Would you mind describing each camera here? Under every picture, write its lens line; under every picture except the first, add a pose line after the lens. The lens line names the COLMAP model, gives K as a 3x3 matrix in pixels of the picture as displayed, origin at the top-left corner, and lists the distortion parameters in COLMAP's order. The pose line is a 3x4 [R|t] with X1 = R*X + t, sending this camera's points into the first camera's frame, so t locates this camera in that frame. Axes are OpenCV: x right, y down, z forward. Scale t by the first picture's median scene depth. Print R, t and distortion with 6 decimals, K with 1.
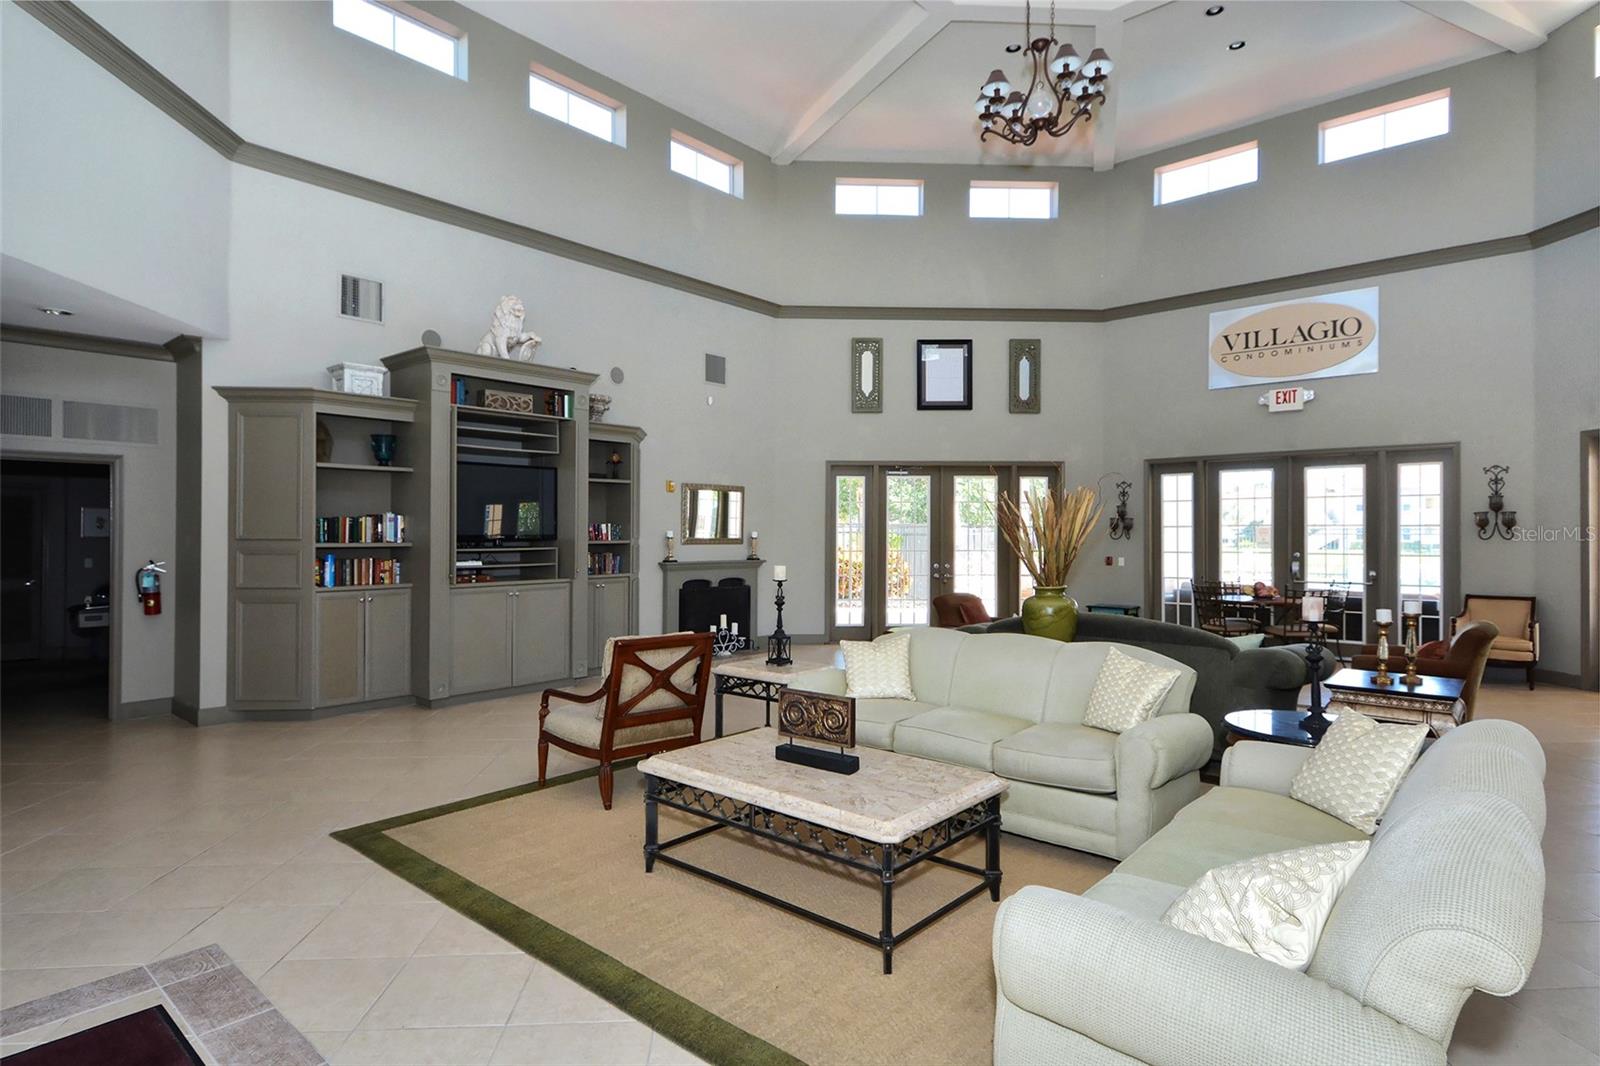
lens RADIAL K [[838.6, 0, 804.5], [0, 838.6, 515.9], [0, 0, 1]] dist [0.010087, -0.000781]
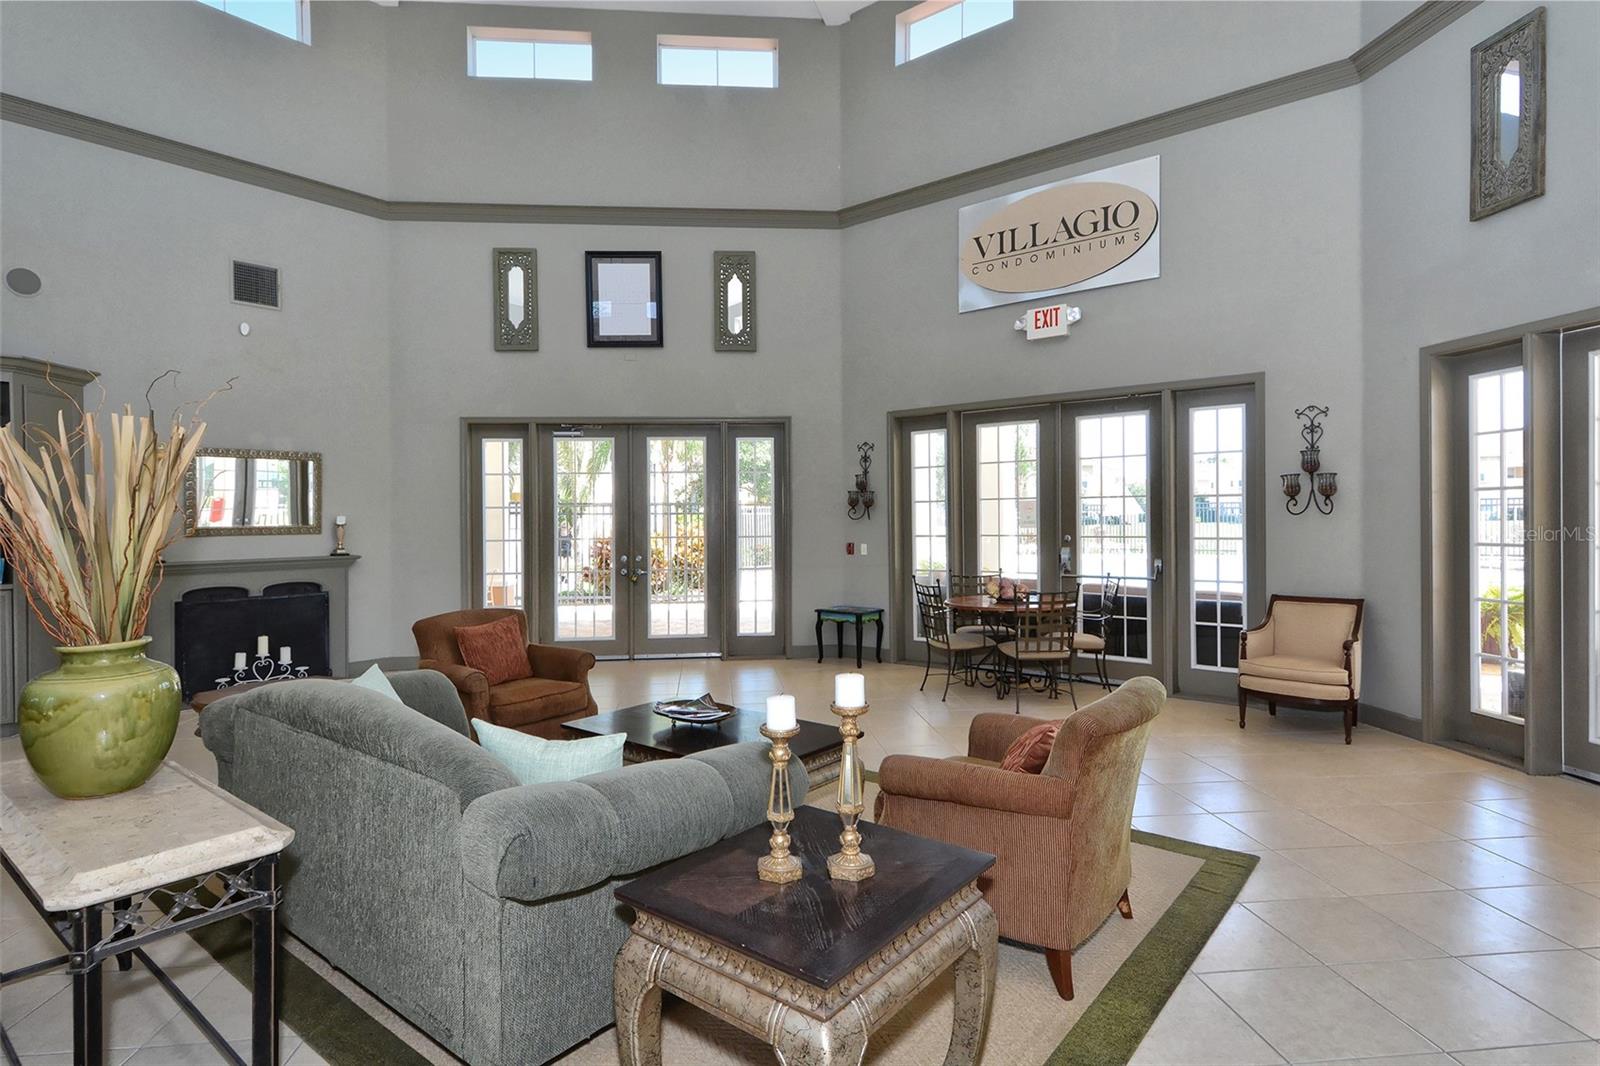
lens RADIAL K [[846.2, 0, 804.4], [0, 846.2, 507.3], [0, 0, 1]] dist [0.022790, -0.001850]
pose [[0.999197, -0.012775, 0.037987, 0.326281], [0.012305, 0.999845, 0.012589, 0.007339], [-0.038141, -0.012111, 0.999199, 0.276205]]
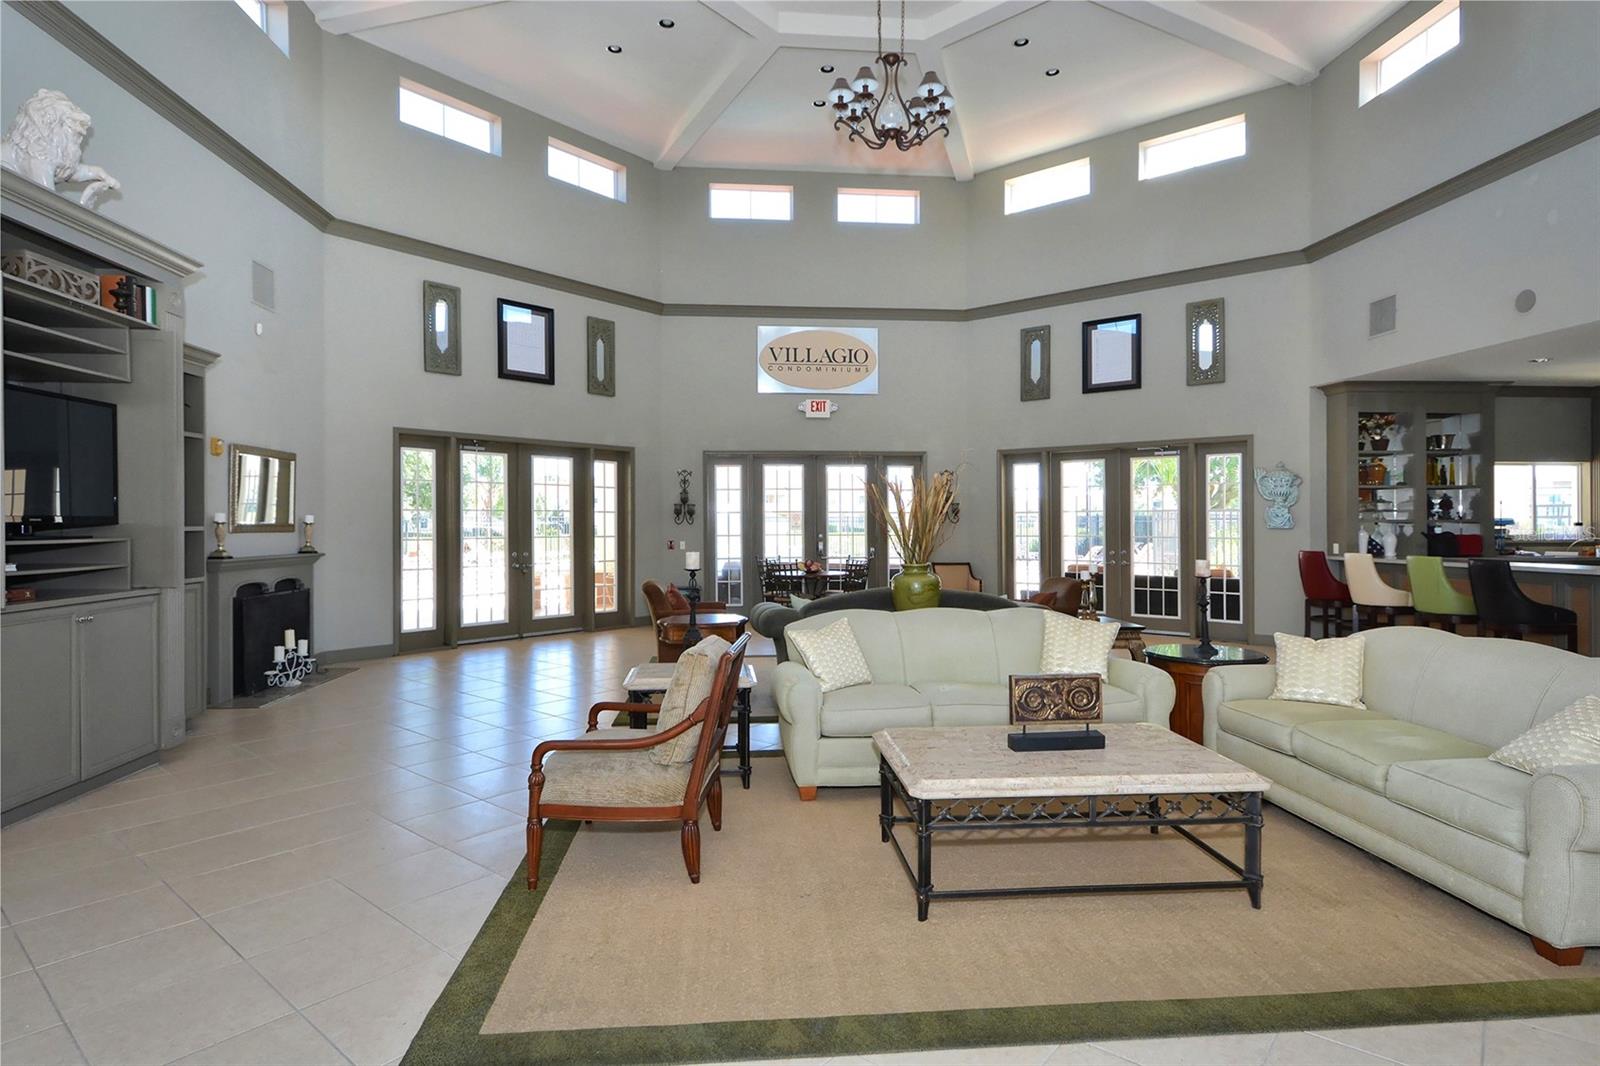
lens RADIAL K [[834.5, 0, 775.9], [0, 834.5, 515.5], [0, 0, 1]] dist [0.001871, -0.000600]
pose [[0.691438, 0.004846, 0.722420, -0.327012], [-0.014187, 0.999876, 0.006872, 0.008644], [-0.722296, -0.015000, 0.691421, 0.202635]]
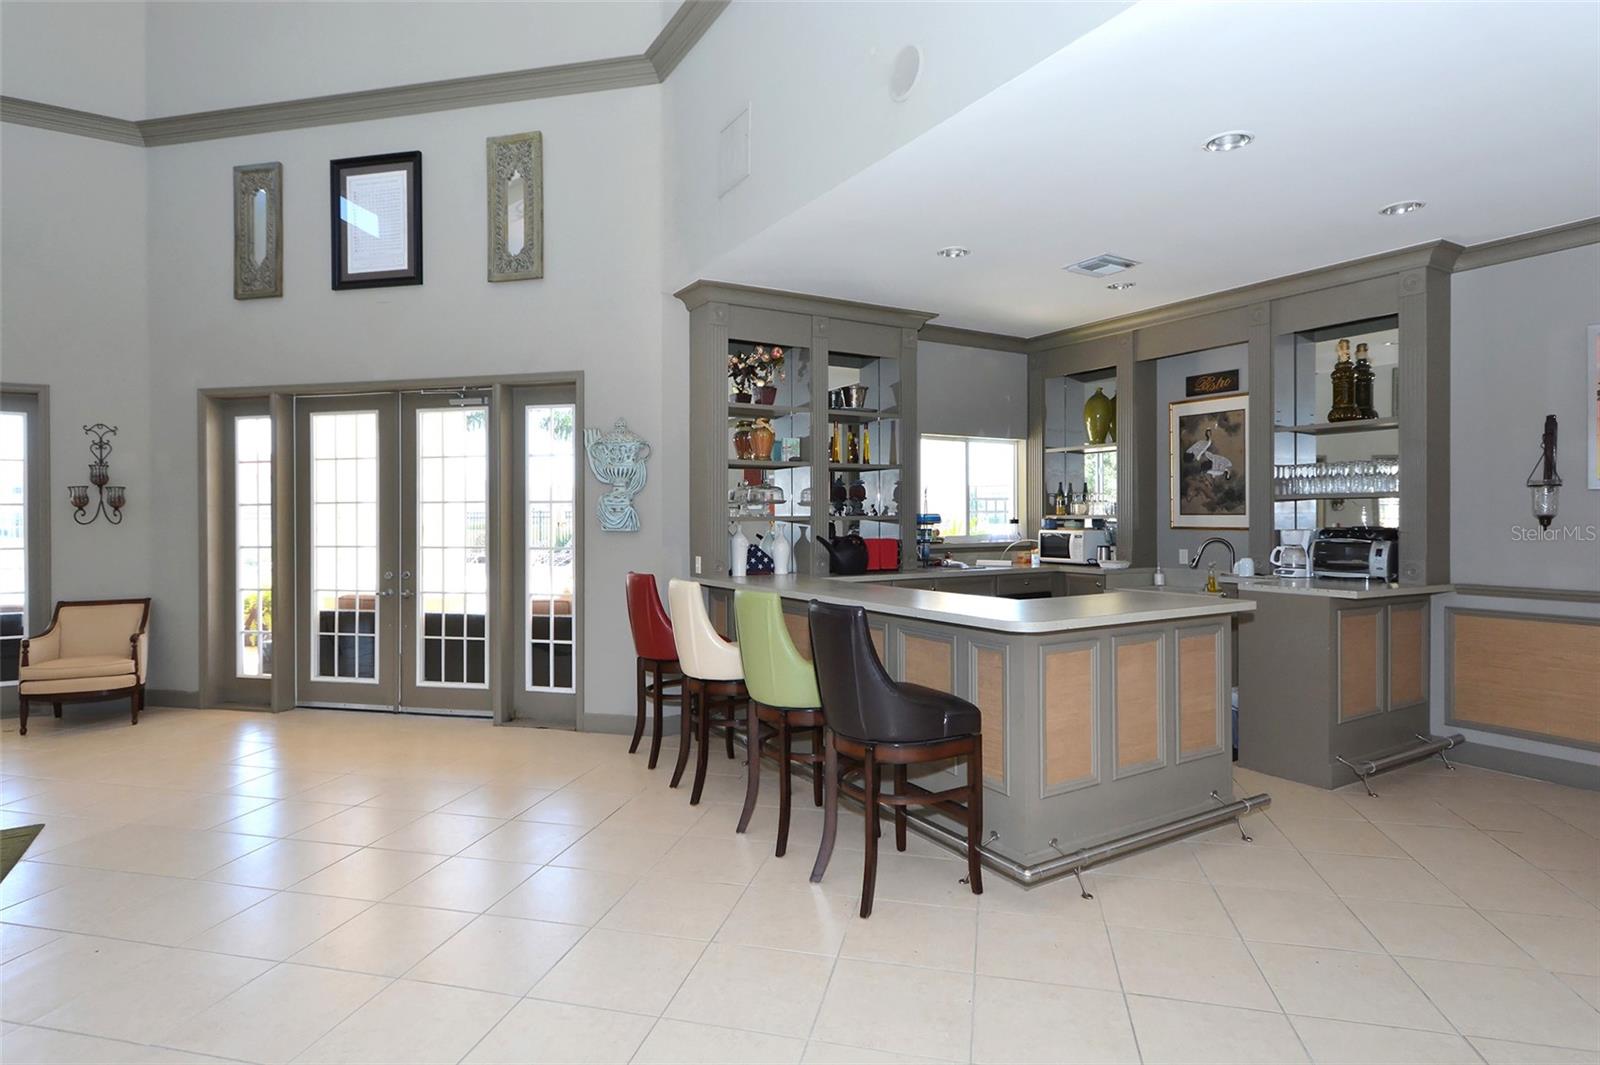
lens RADIAL K [[823.3, 0, 800.0], [0, 823.3, 532.5], [0, 0, 1]] dist [0.000592, -0.000354]
pose [[0.292244, -0.019207, 0.956151, 0.261353], [-0.015706, 0.999567, 0.024880, 0.006611], [-0.956215, -0.022288, 0.291816, 0.169298]]
